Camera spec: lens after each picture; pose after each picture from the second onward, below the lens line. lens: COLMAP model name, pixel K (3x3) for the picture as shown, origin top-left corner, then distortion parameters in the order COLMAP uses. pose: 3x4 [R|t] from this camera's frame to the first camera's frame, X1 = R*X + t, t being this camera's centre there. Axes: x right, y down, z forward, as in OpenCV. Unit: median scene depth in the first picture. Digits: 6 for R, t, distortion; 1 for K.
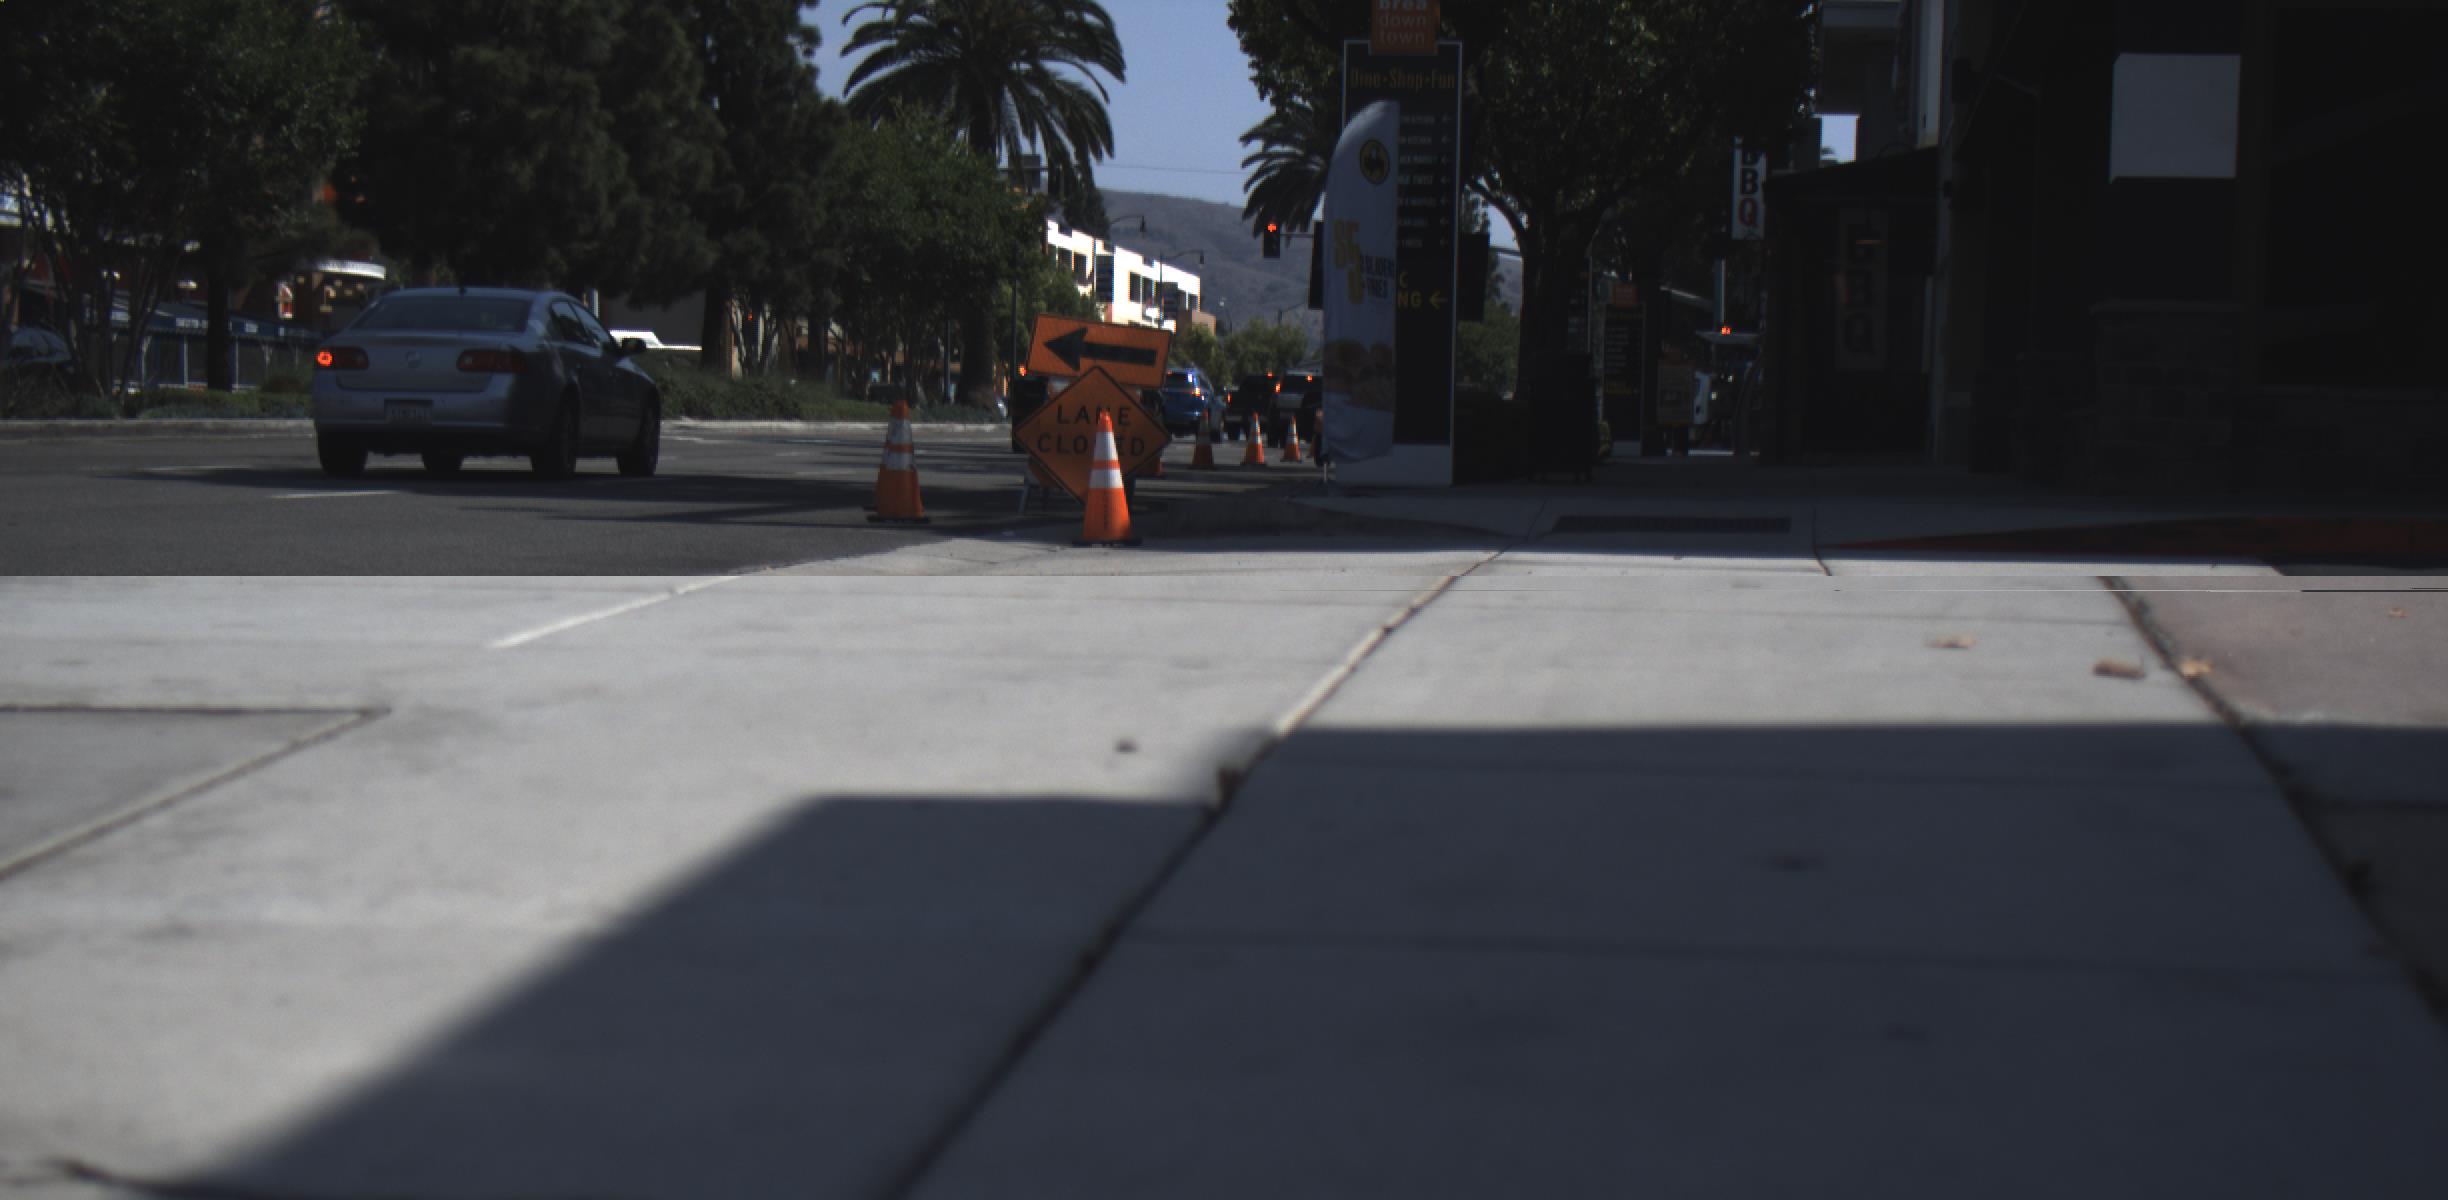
lens RADIAL K [[4591.8, 0, 1264.5], [0, 4591.8, 1014.8], [0, 0, 1]] dist [-0.195800, 1.091157]
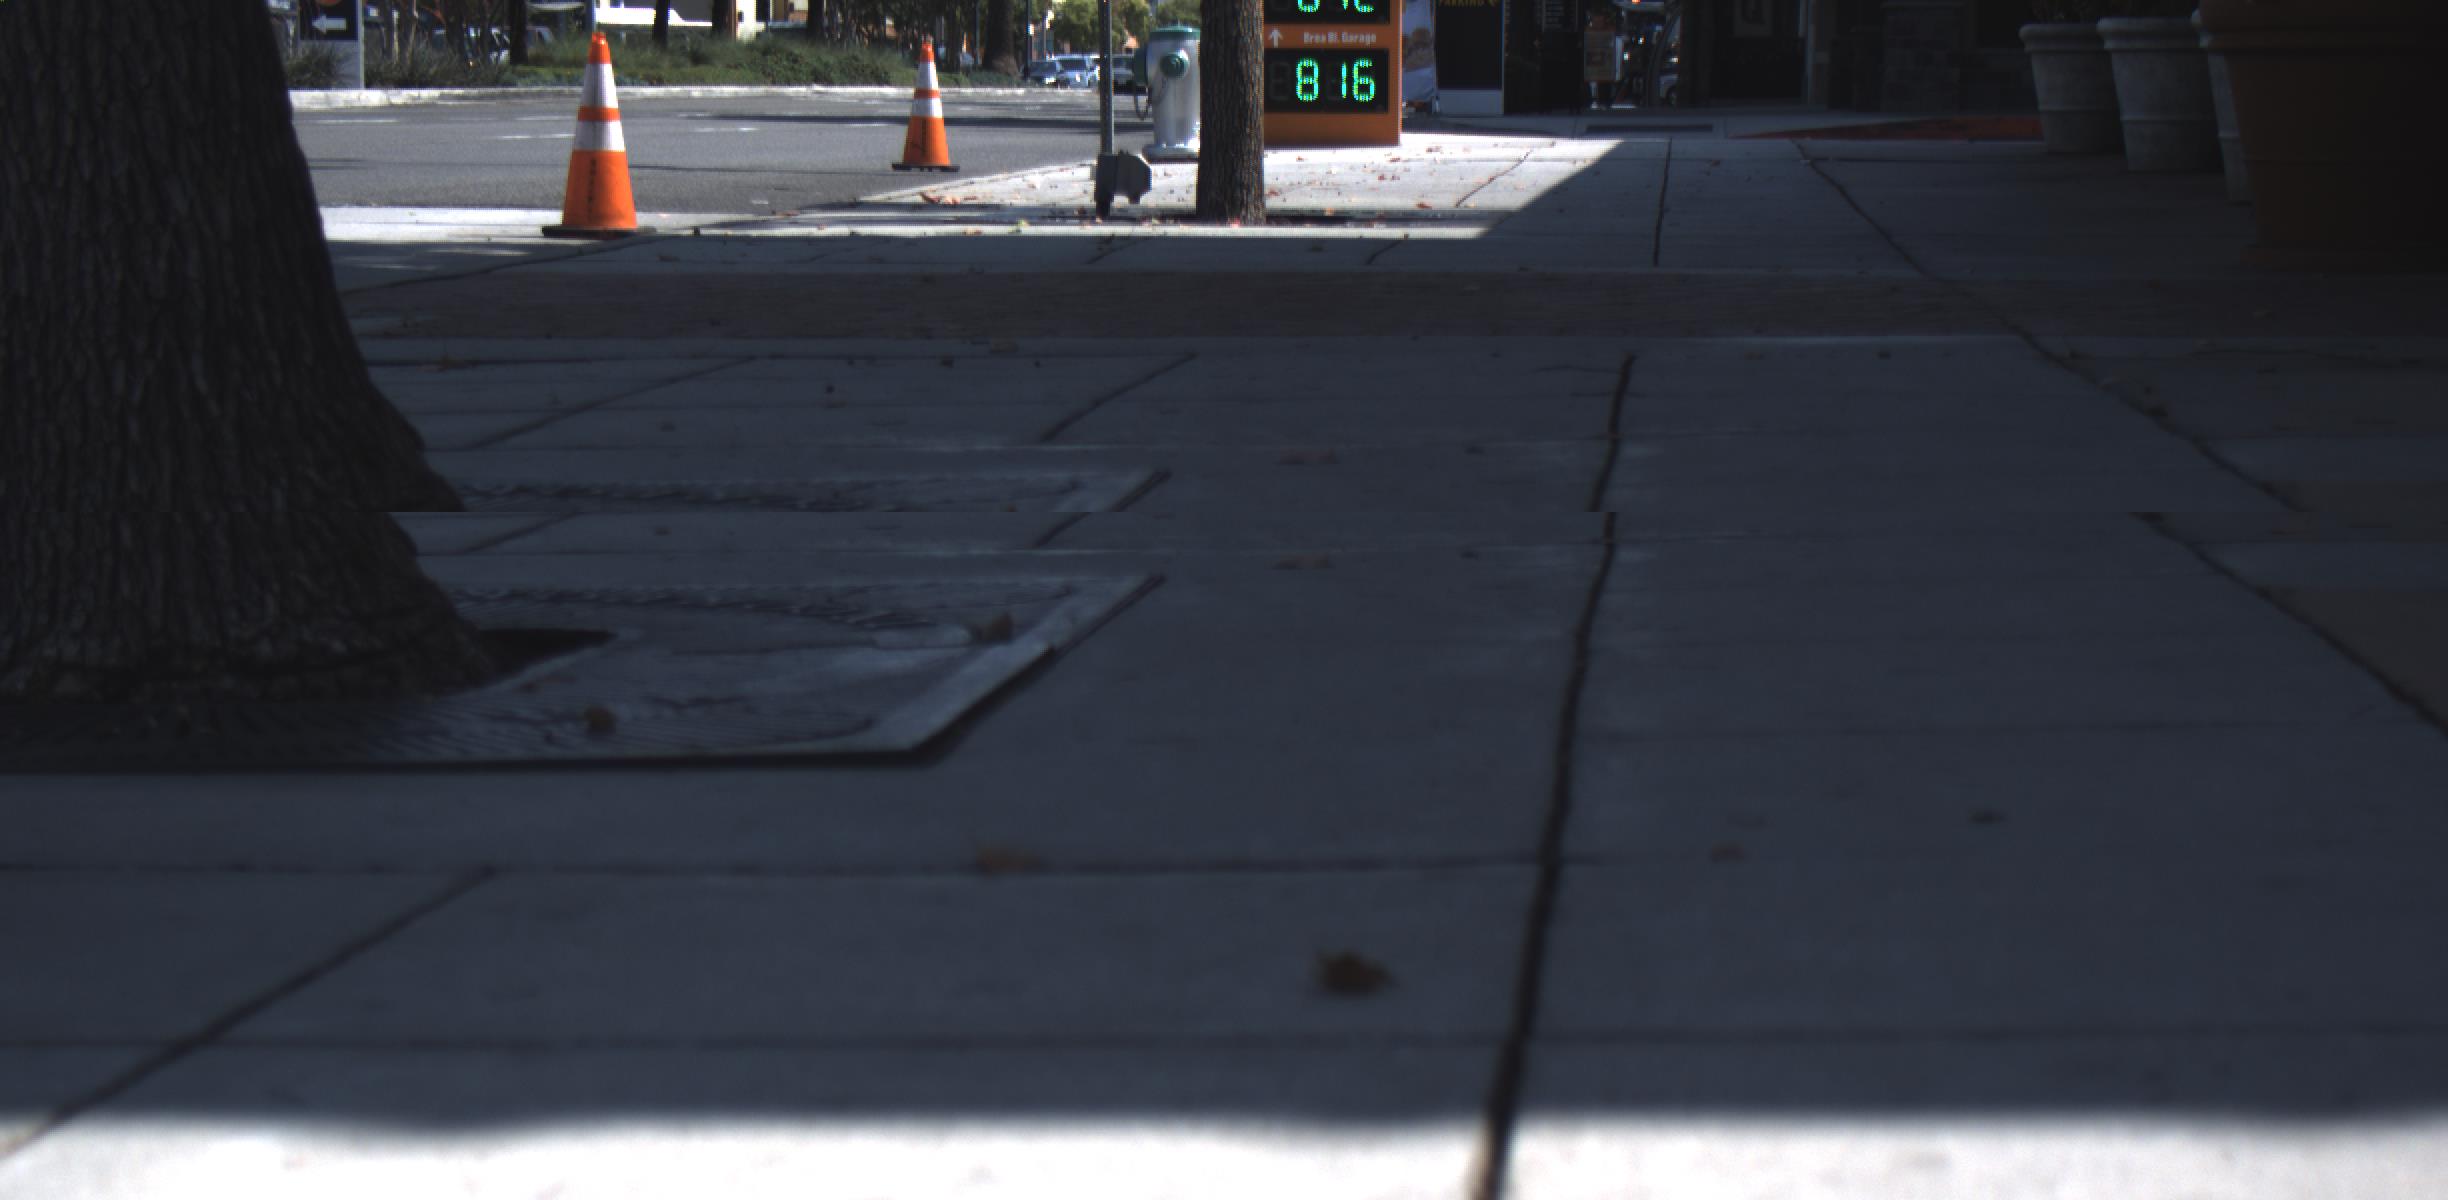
lens RADIAL K [[4591.8, 0, 1264.5], [0, 4591.8, 1014.8], [0, 0, 1]] dist [-0.195800, 1.091157]
pose [[0.999663, -0.016448, 0.020091, -0.033461], [0.014966, 0.997306, 0.071804, 0.035409], [-0.021218, -0.071480, 0.997216, -0.264374]]
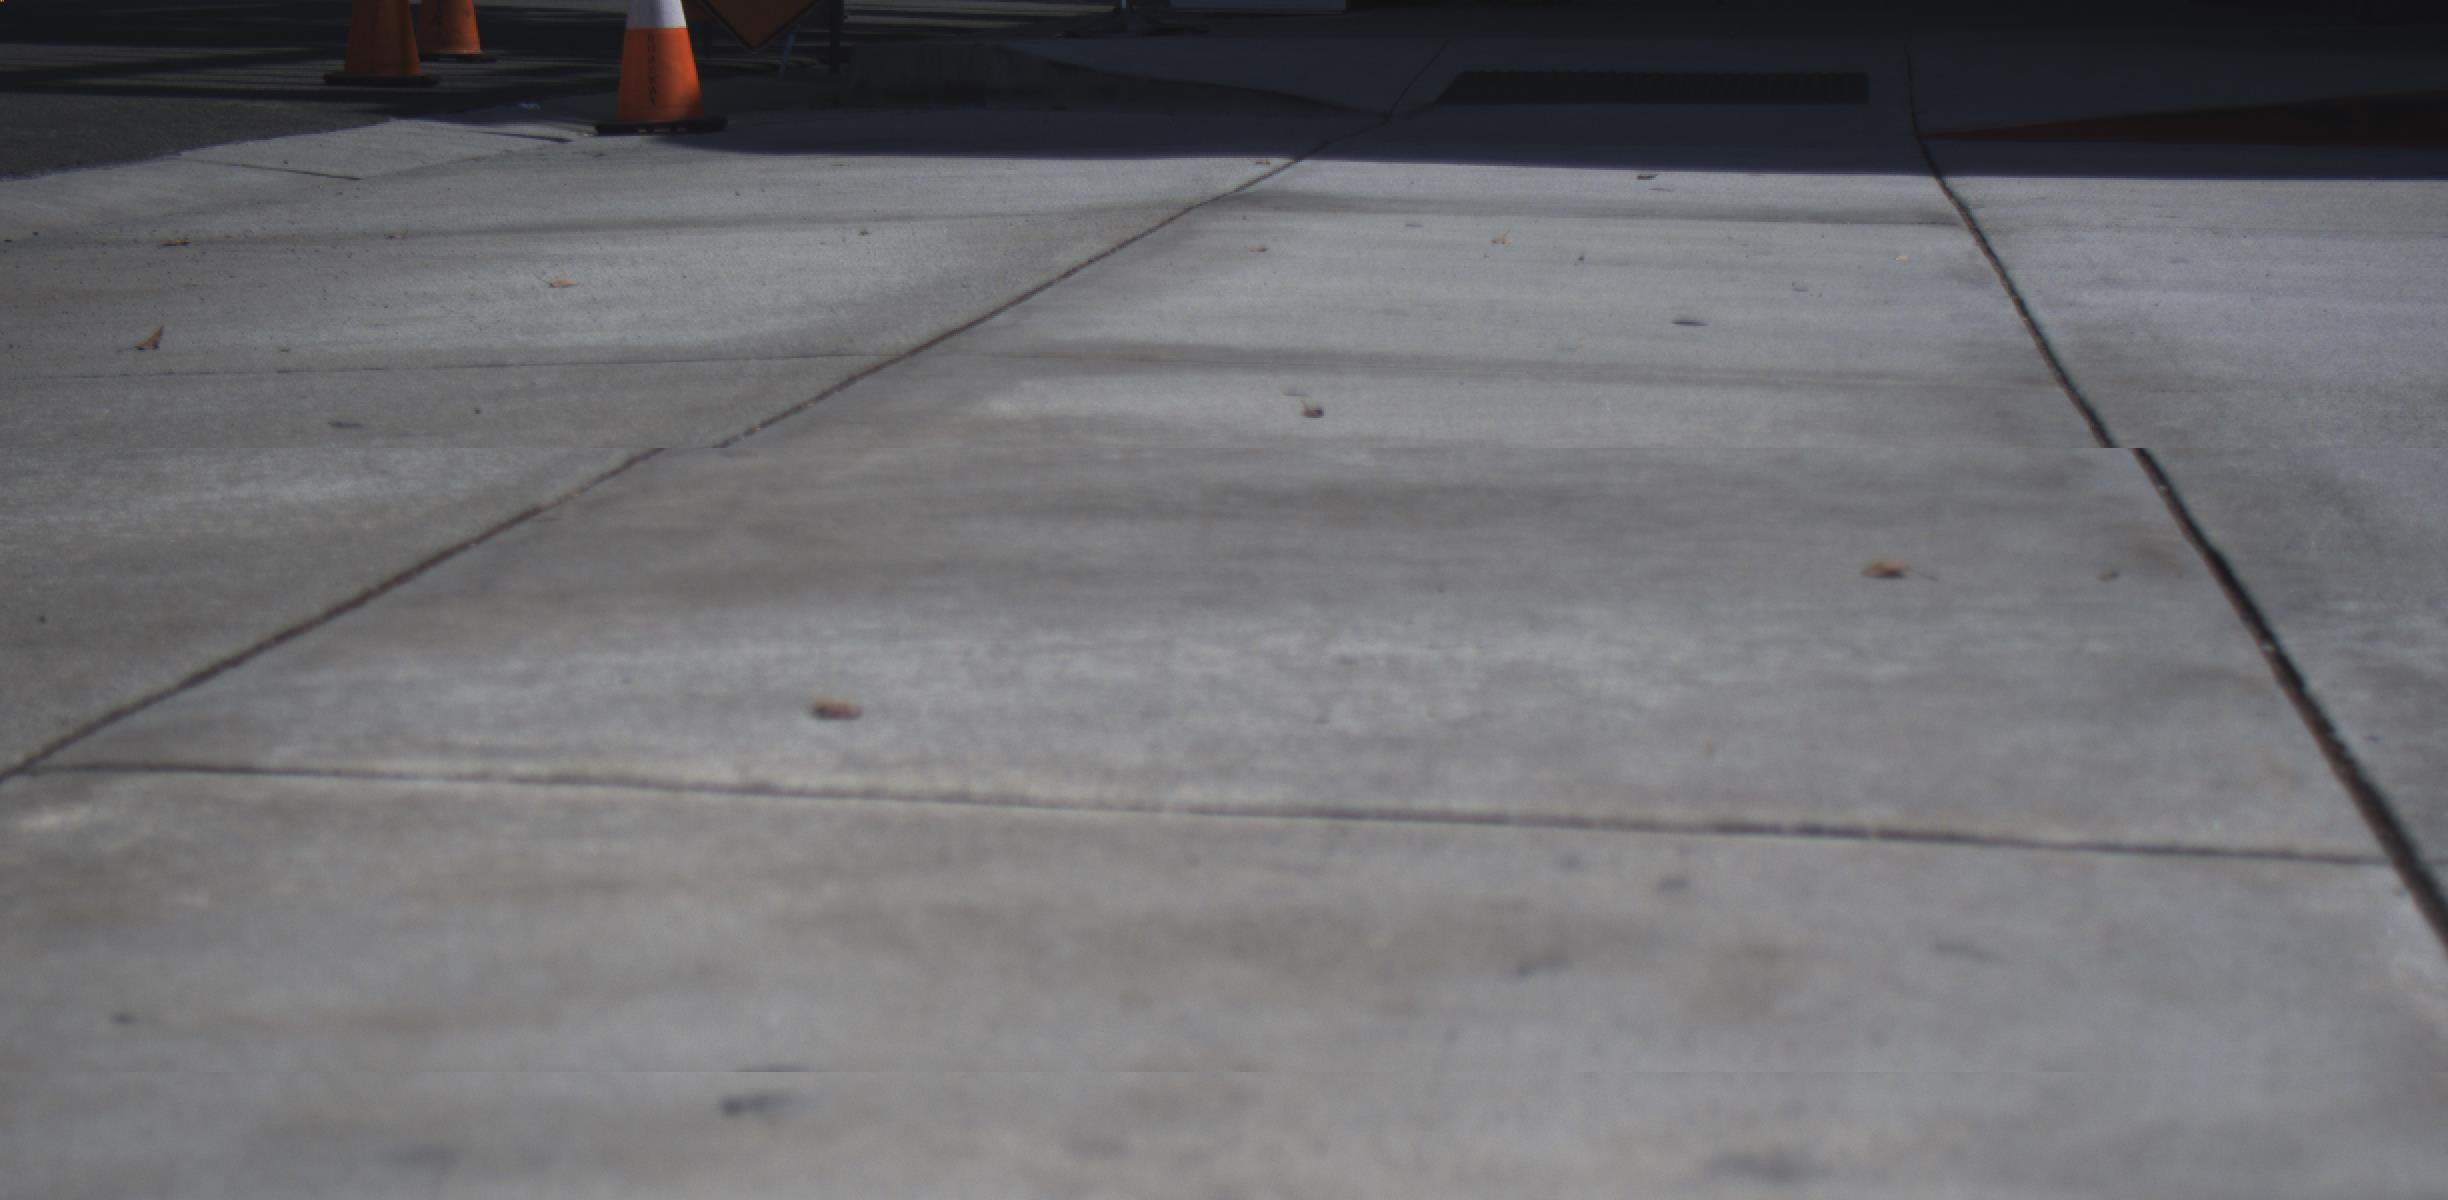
lens RADIAL K [[4591.8, 0, 1264.5], [0, 4591.8, 1014.8], [0, 0, 1]] dist [-0.195800, 1.091157]
pose [[0.999952, -0.004186, -0.008893, 0.013856], [0.005088, 0.994560, 0.104037, -0.015916], [0.008409, -0.104078, 0.994534, 0.131259]]
